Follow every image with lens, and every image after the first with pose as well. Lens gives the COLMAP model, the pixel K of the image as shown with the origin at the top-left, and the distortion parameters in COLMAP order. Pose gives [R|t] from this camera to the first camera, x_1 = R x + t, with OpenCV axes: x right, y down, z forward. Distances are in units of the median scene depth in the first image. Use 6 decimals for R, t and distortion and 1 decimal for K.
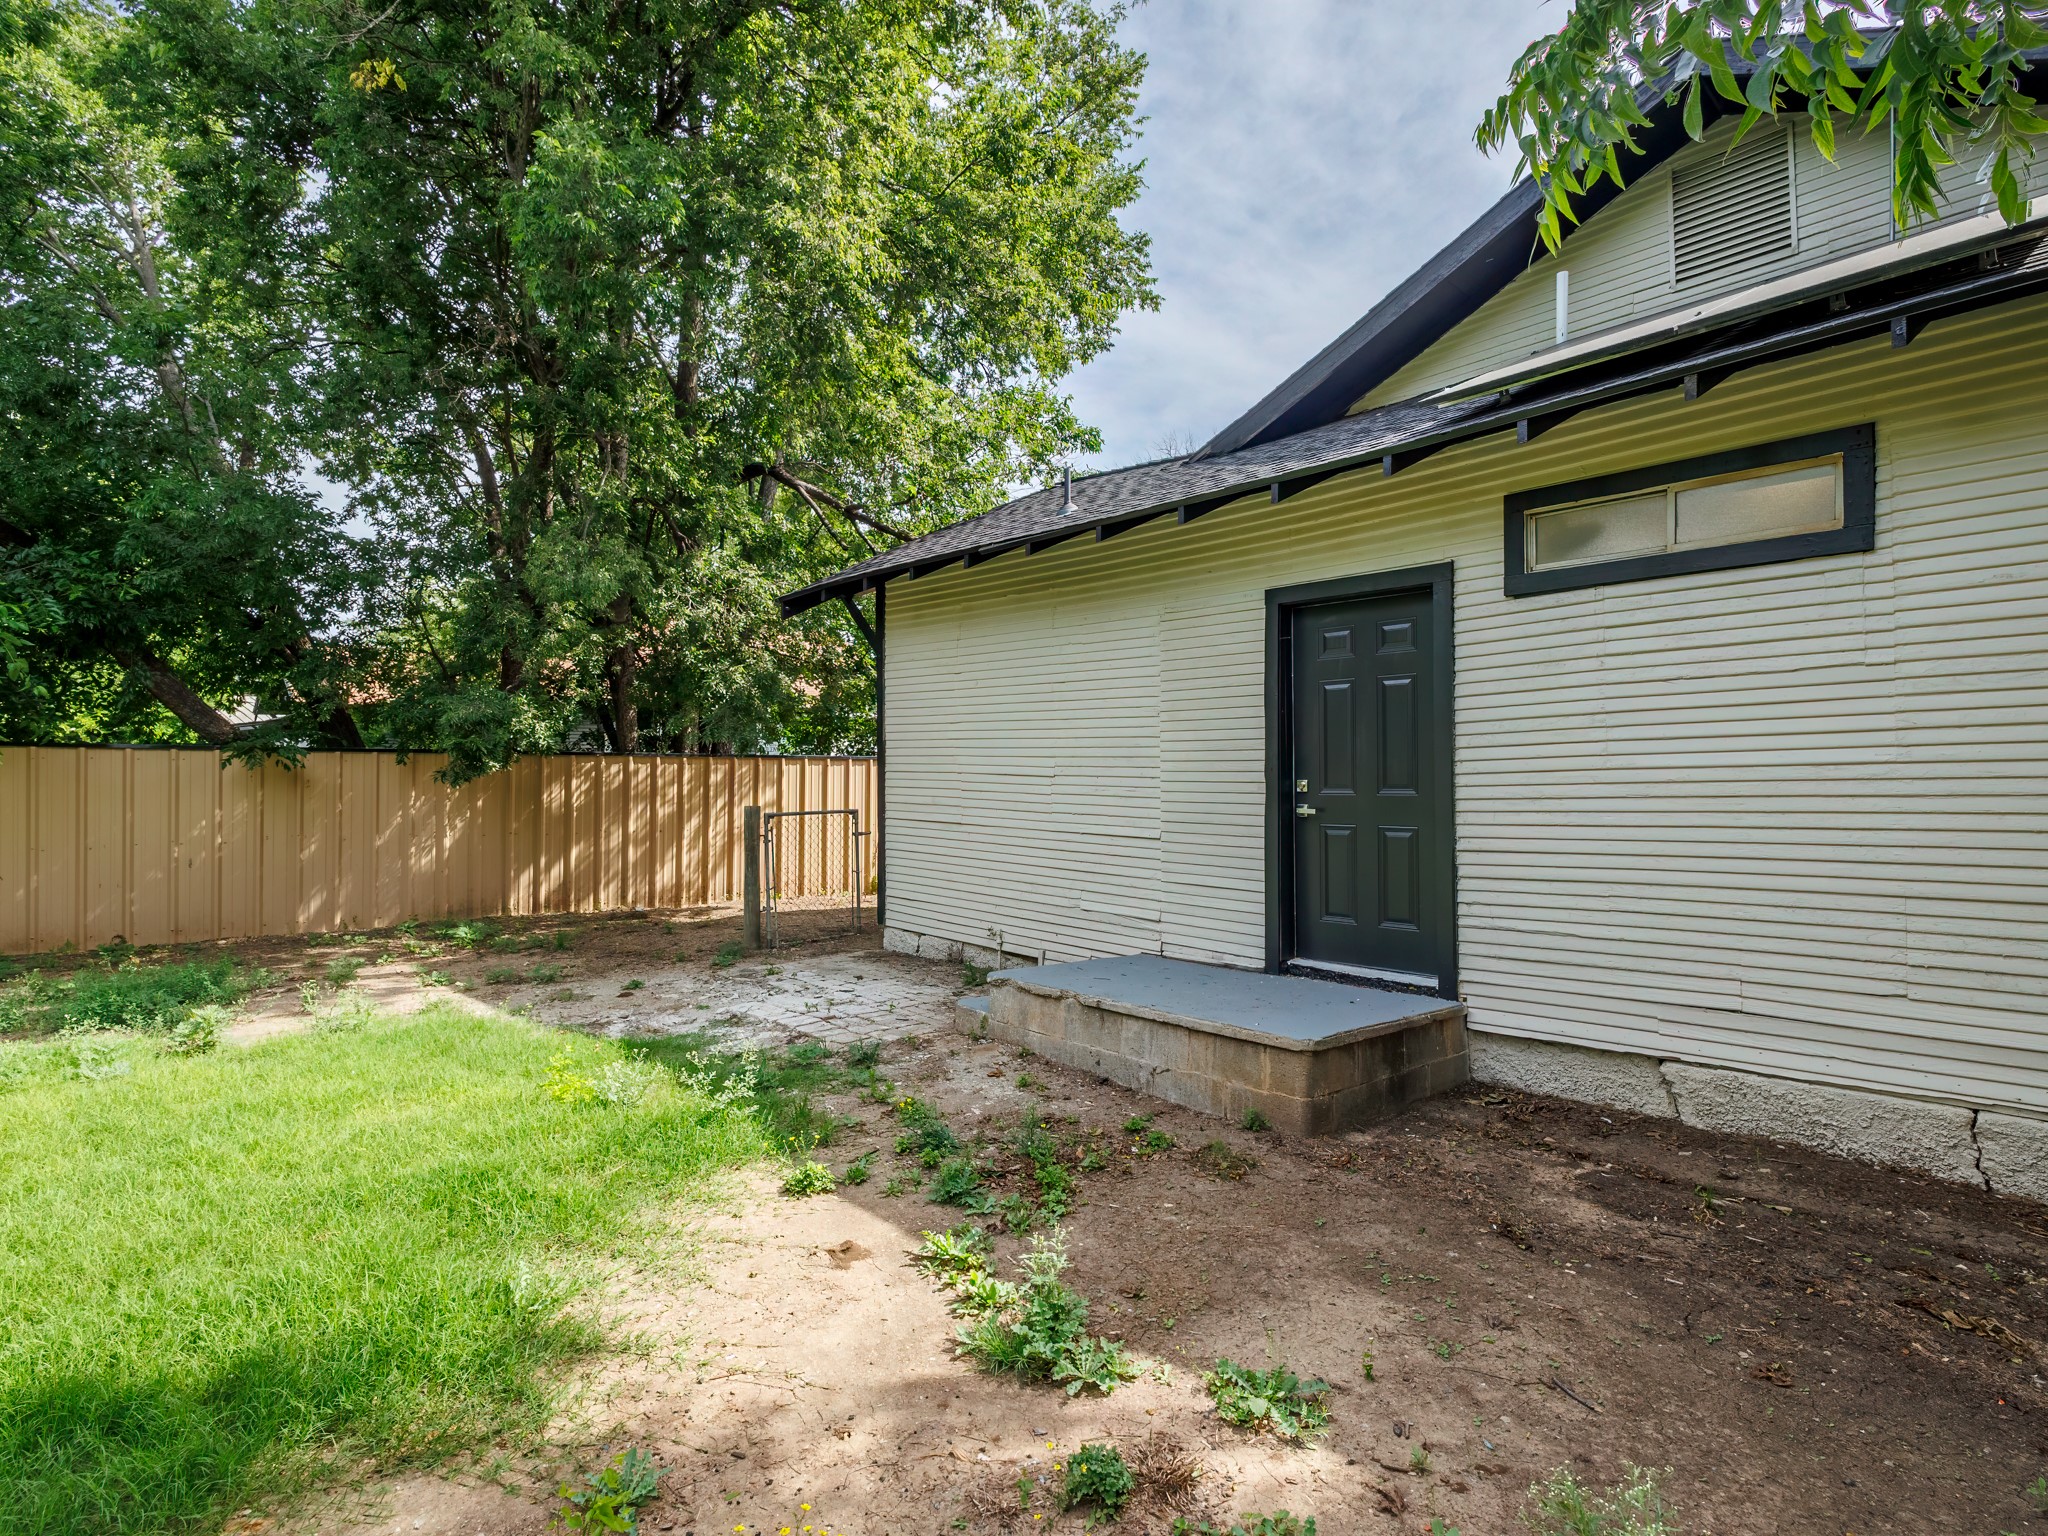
lens RADIAL K [[1058.0, 0, 1024.0], [0, 1058.0, 768.0], [0, 0, 1]] dist [0.021683, -0.007672]
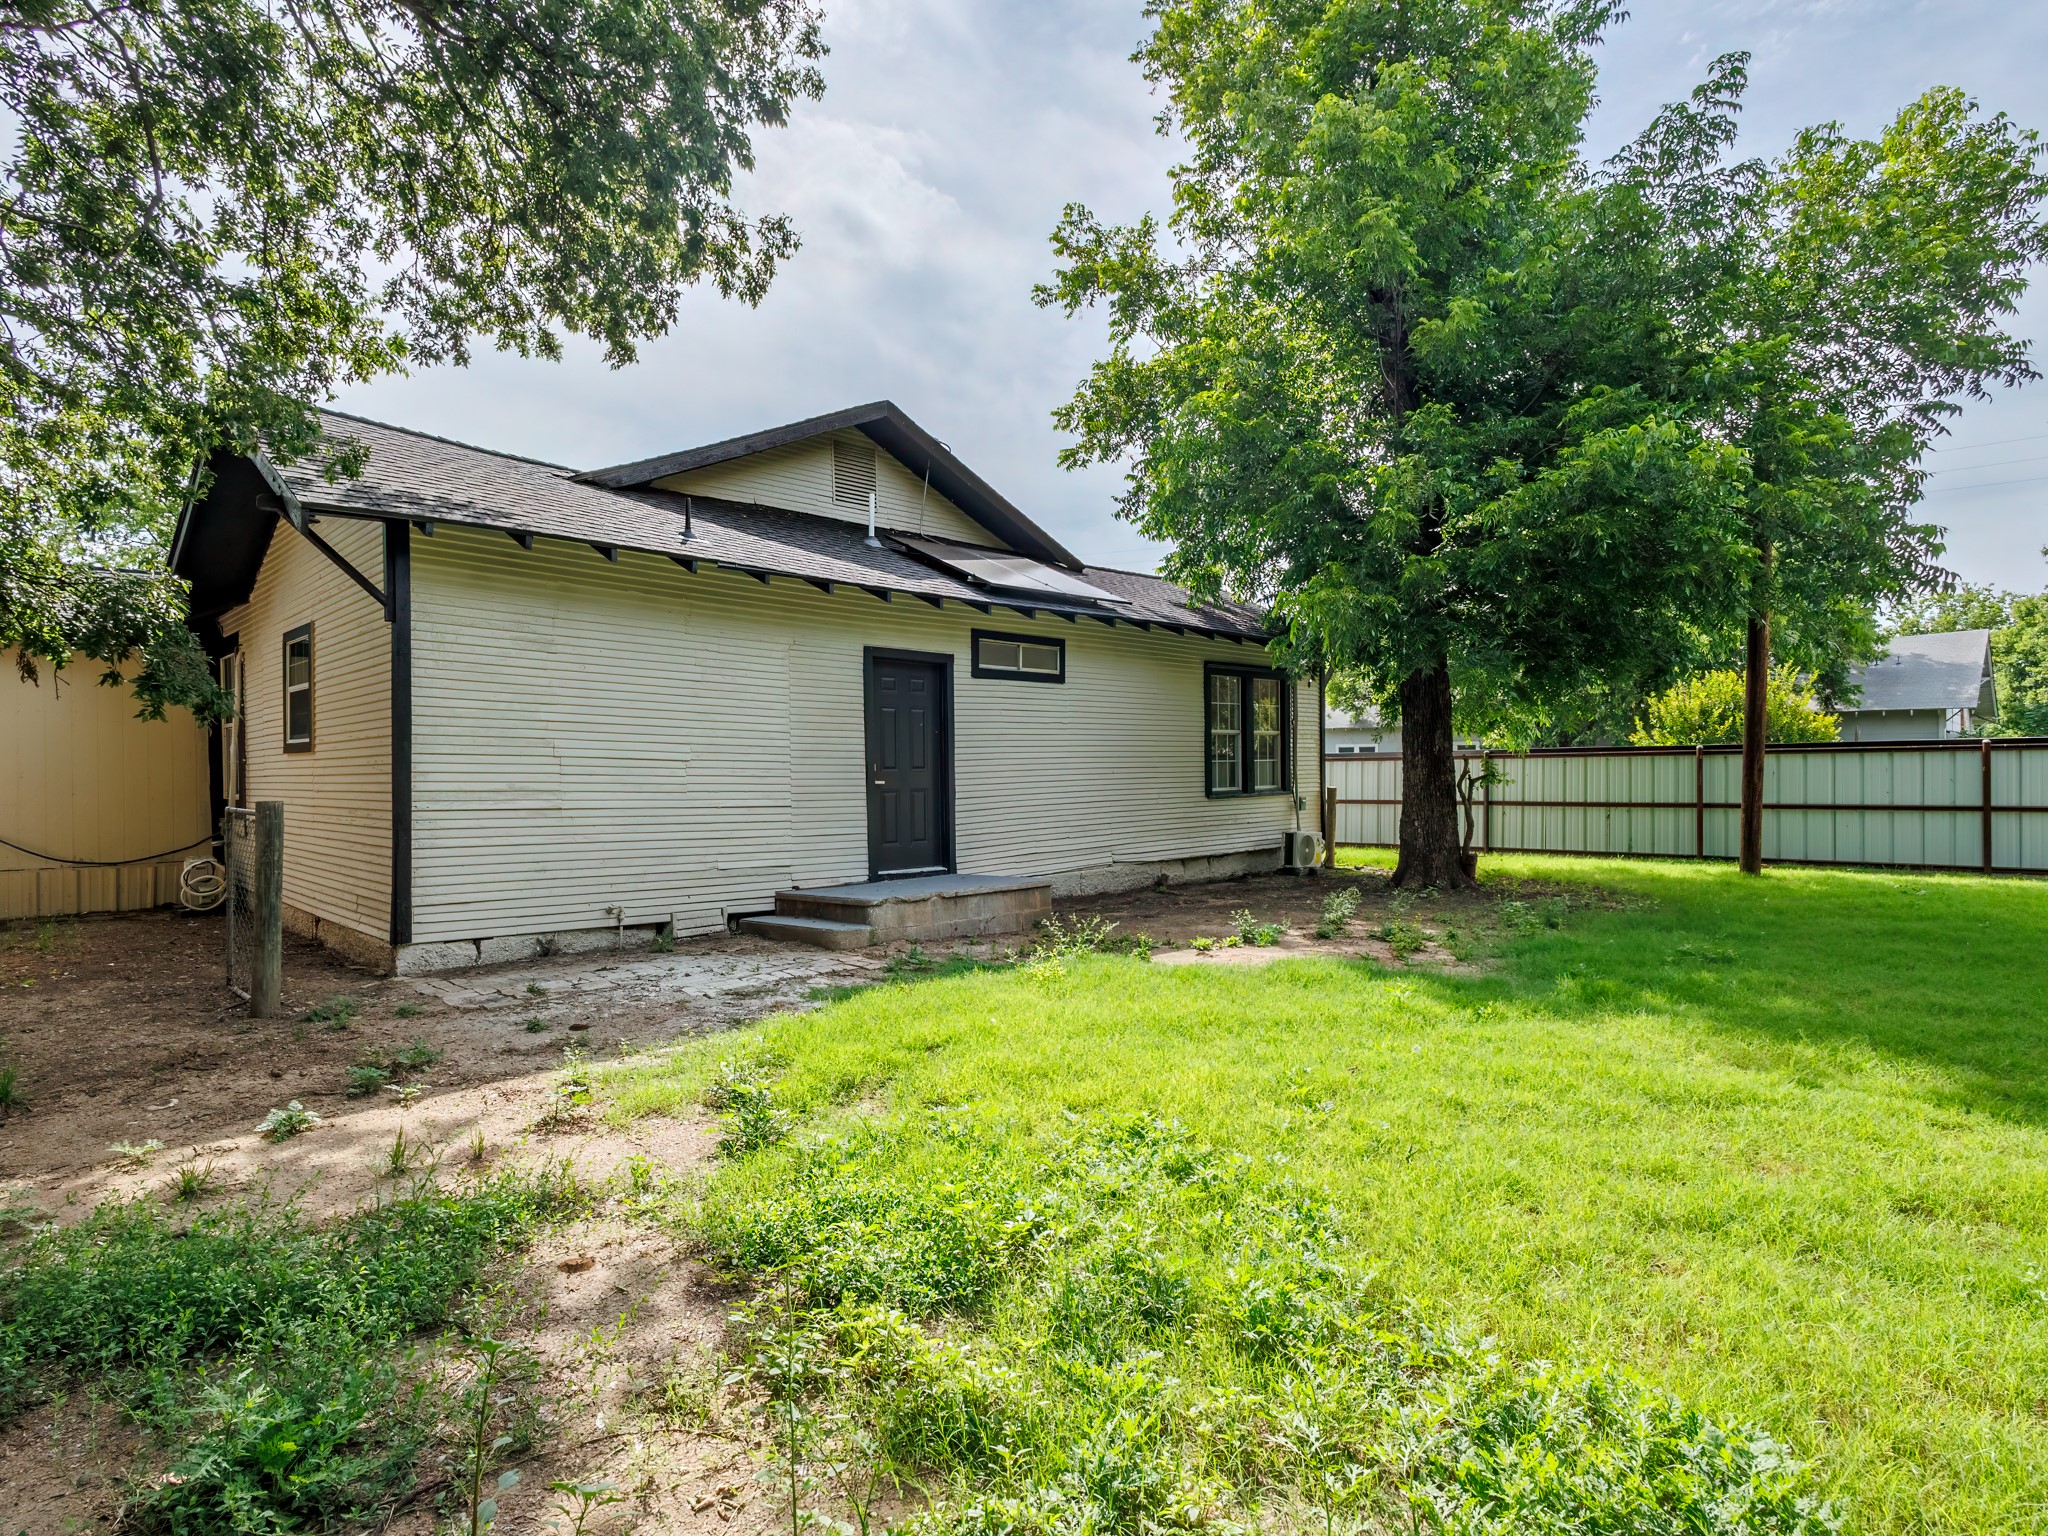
lens RADIAL K [[1058.0, 0, 1024.0], [0, 1058.0, 768.0], [0, 0, 1]] dist [0.021683, -0.007672]
pose [[-0.026846, 0.000655, 0.999639, -1.343869], [-0.004787, 0.999988, -0.000784, 0.017484], [-0.999628, -0.004806, -0.026843, 0.775452]]
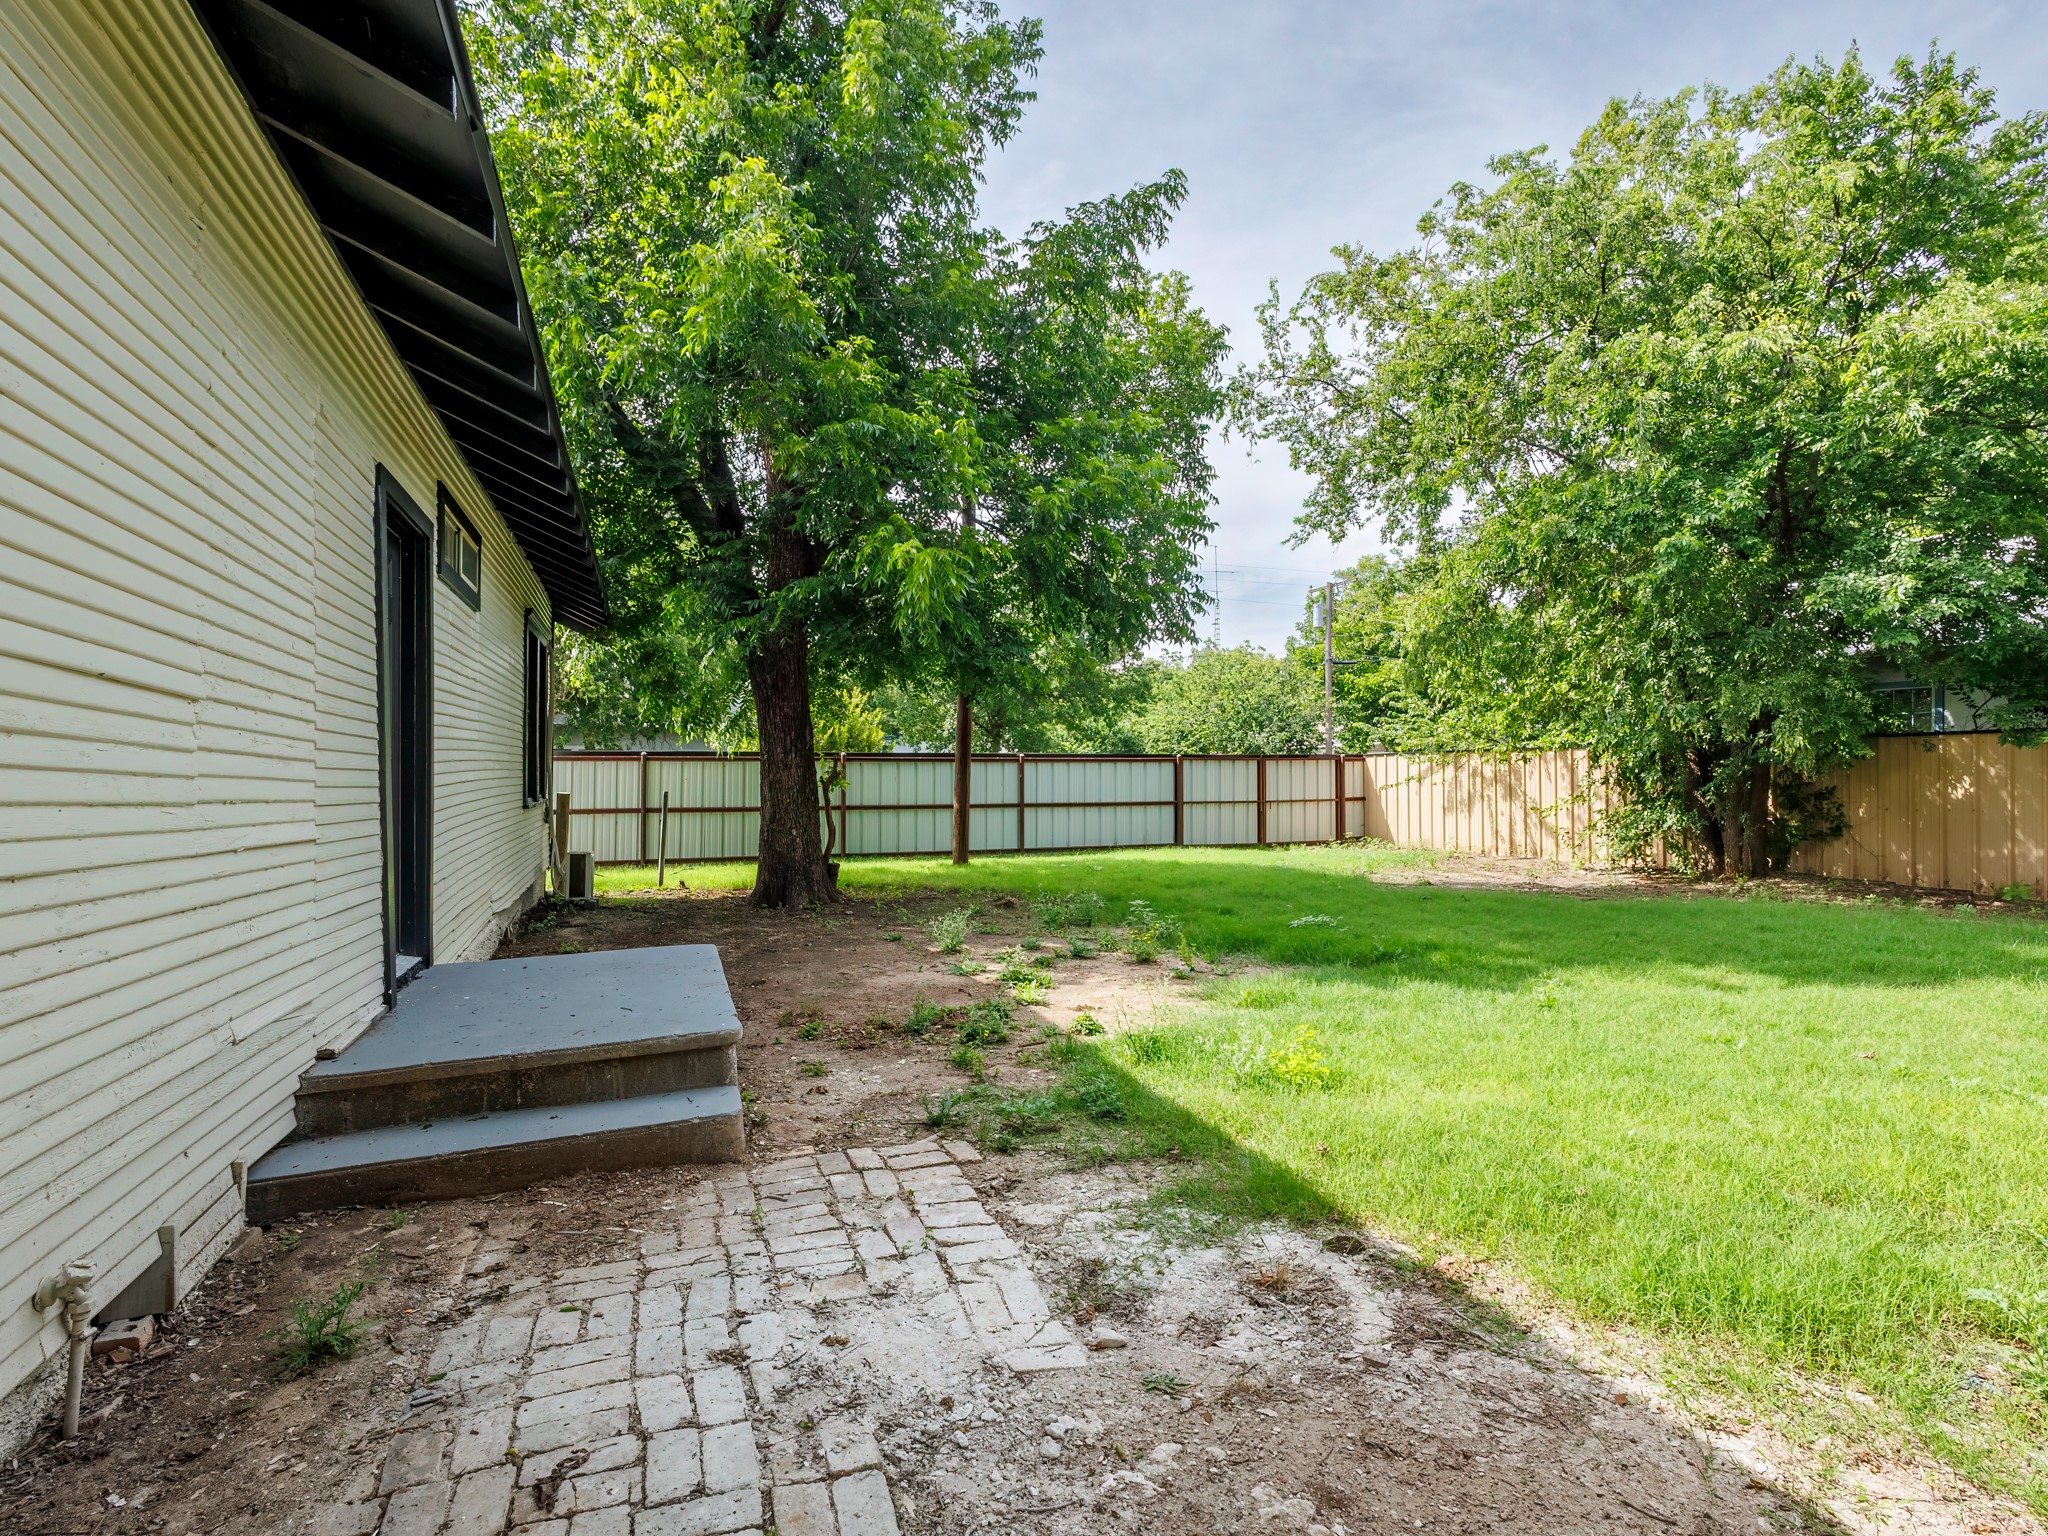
lens RADIAL K [[1058.4, 0, 1059.0], [0, 1058.4, 771.6], [0, 0, 1]] dist [0.026825, 0.000070]
pose [[-0.924538, -0.002931, 0.381078, -0.426612], [-0.009977, 0.999814, -0.016517, 0.044061], [-0.380958, -0.019073, -0.924395, 1.410563]]
